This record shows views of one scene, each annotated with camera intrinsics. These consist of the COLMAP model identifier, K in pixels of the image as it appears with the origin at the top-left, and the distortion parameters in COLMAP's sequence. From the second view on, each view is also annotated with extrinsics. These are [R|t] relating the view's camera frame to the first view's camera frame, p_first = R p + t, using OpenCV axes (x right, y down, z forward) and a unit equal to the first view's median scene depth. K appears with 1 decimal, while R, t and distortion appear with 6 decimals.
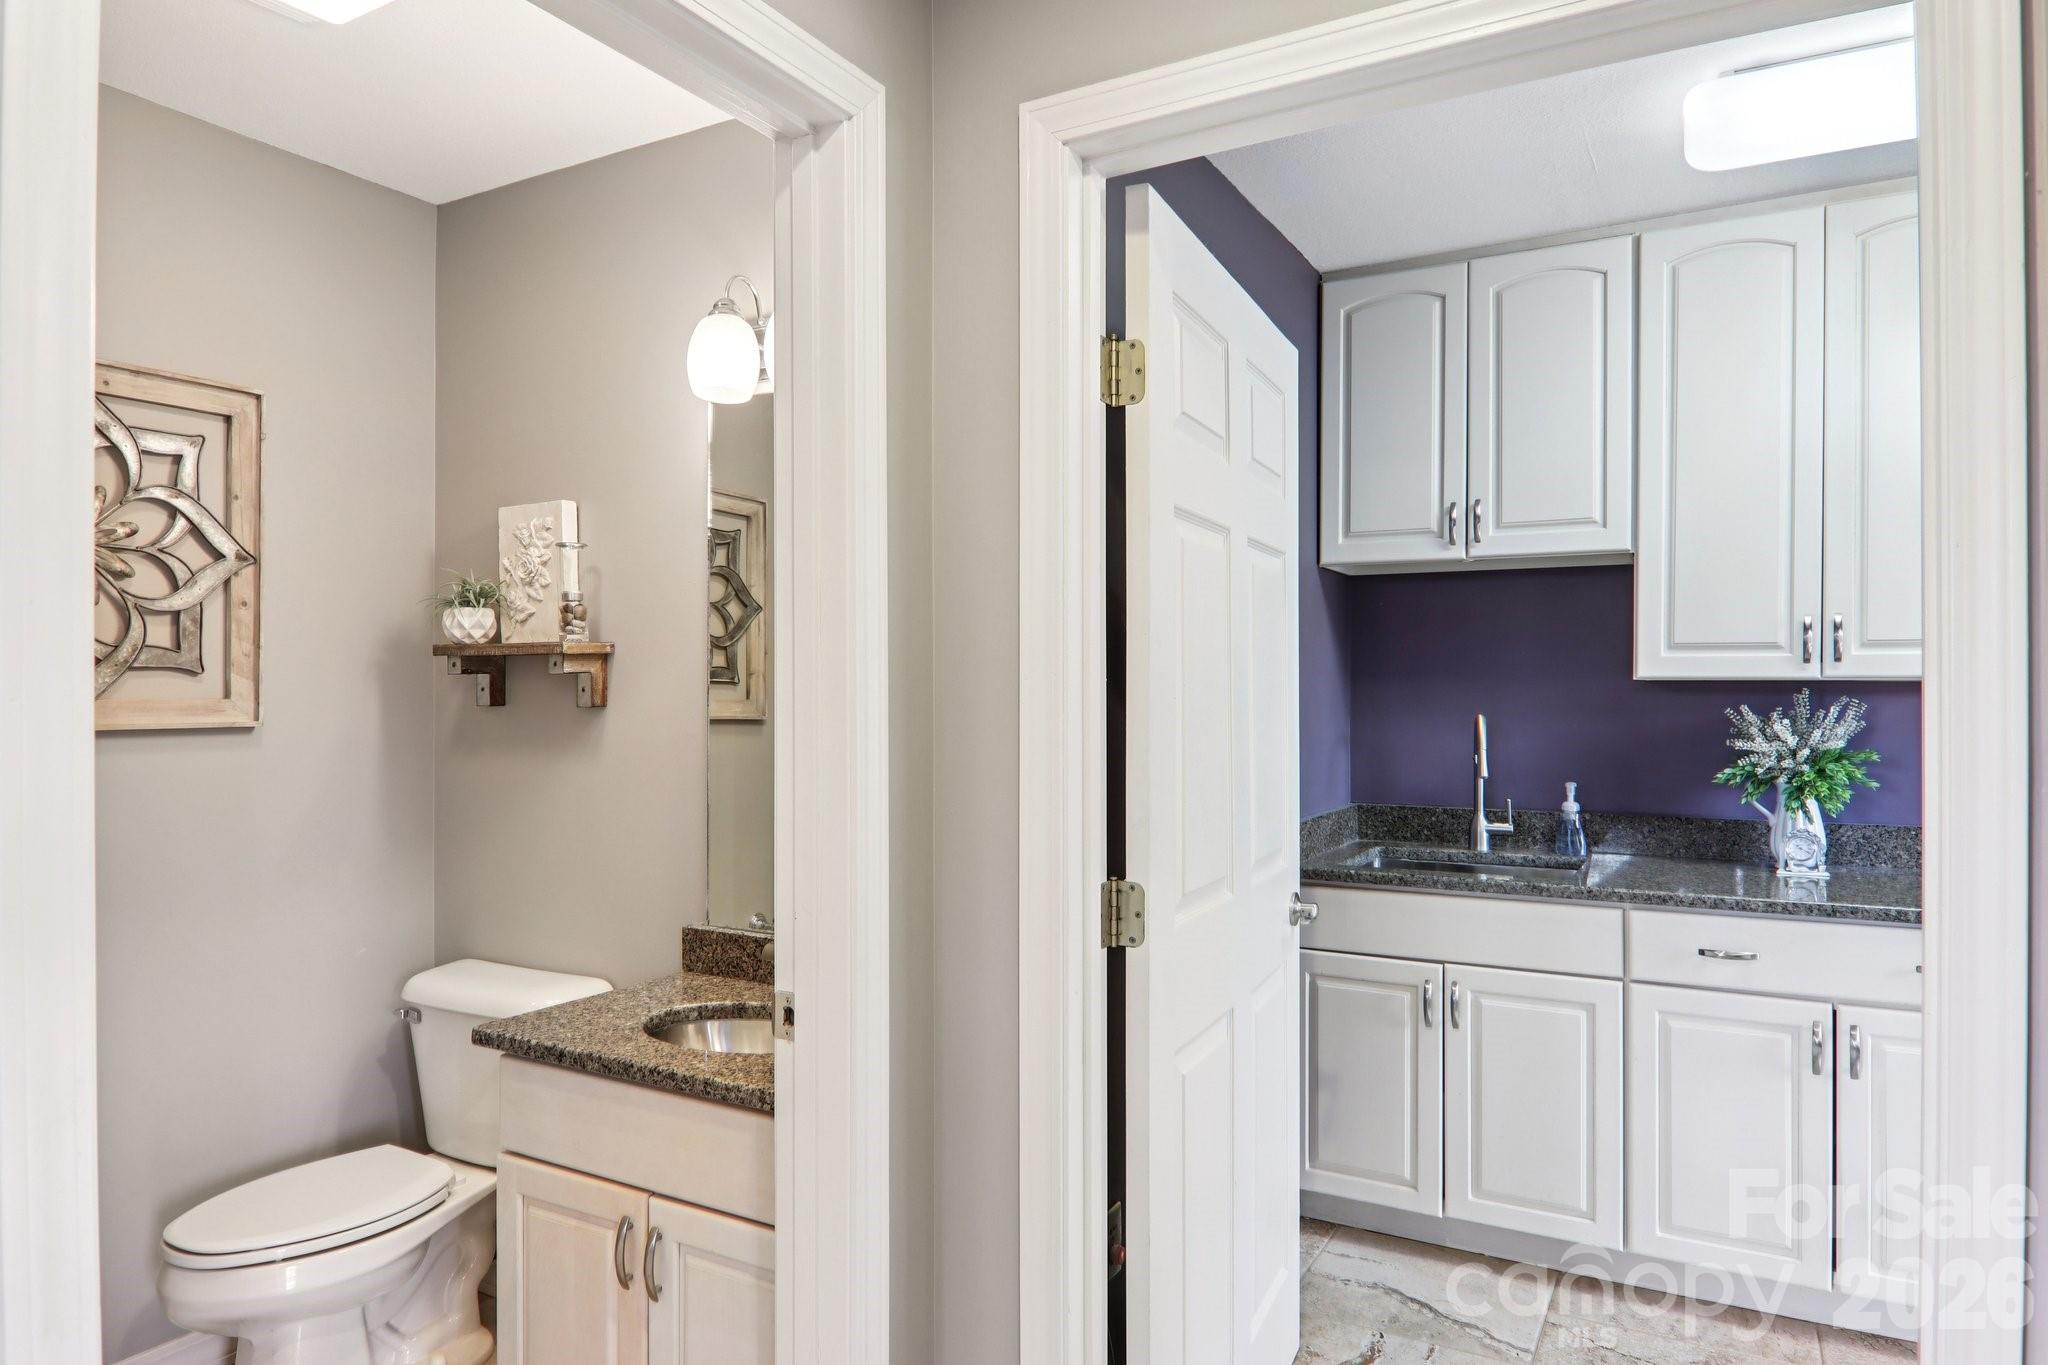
lens RADIAL K [[1246.7, 0, 1026.8], [0, 1246.7, 687.8], [0, 0, 1]] dist [-0.002872, -0.008973]
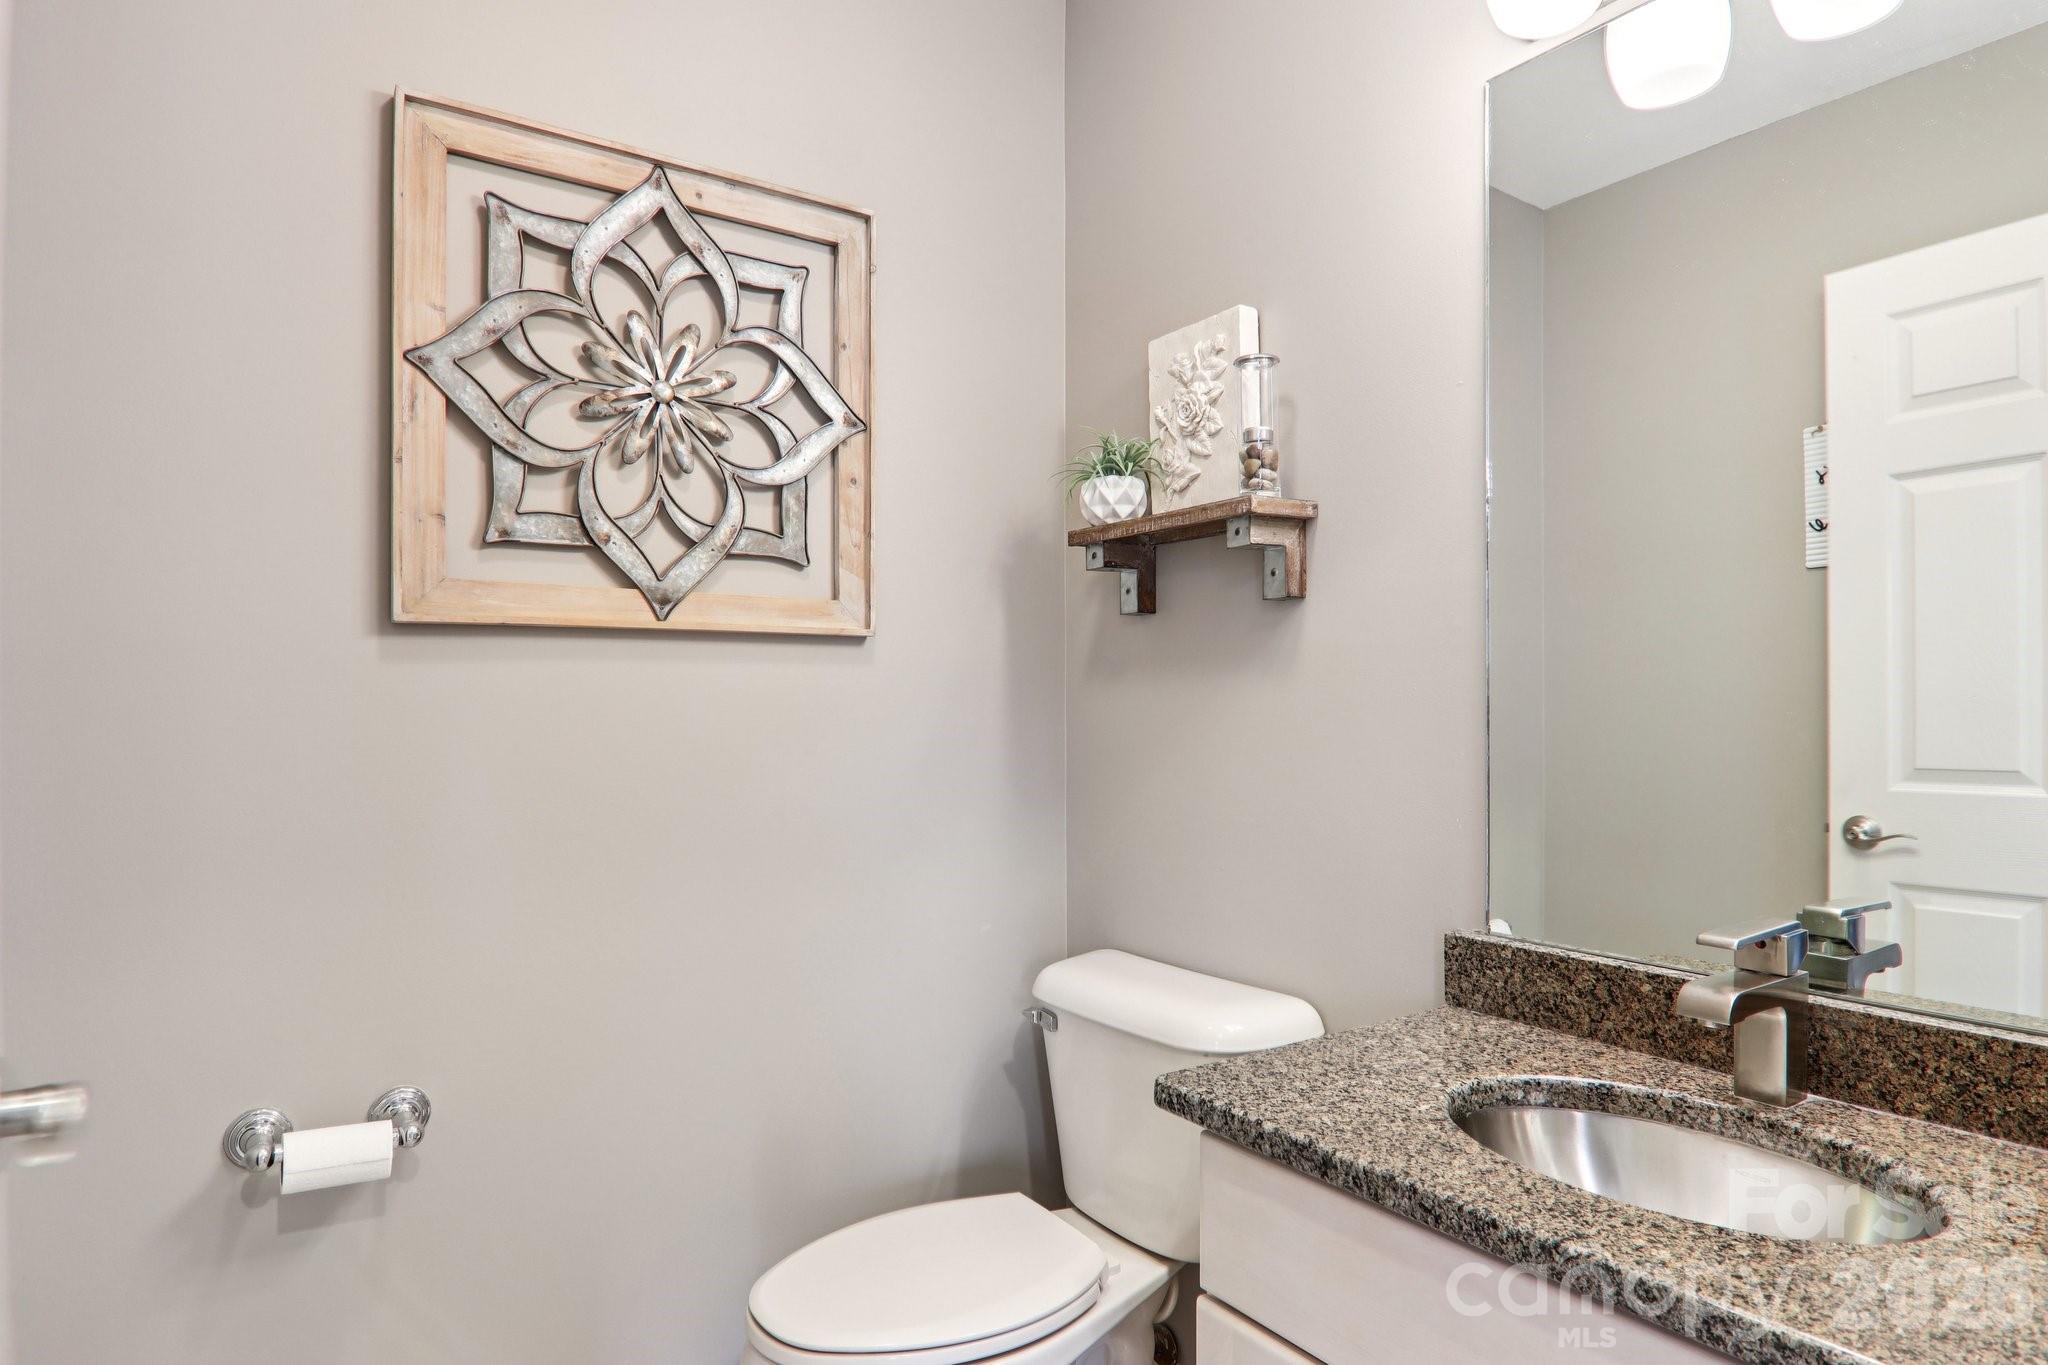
lens RADIAL K [[1144.0, 0, 1025.4], [0, 1144.0, 687.1], [0, 0, 1]] dist [0.004868, -0.019441]
pose [[0.901129, -0.011363, -0.433402, -0.216624], [0.006111, 0.999890, -0.013511, 0.075336], [0.433508, 0.009527, 0.901099, 0.392804]]
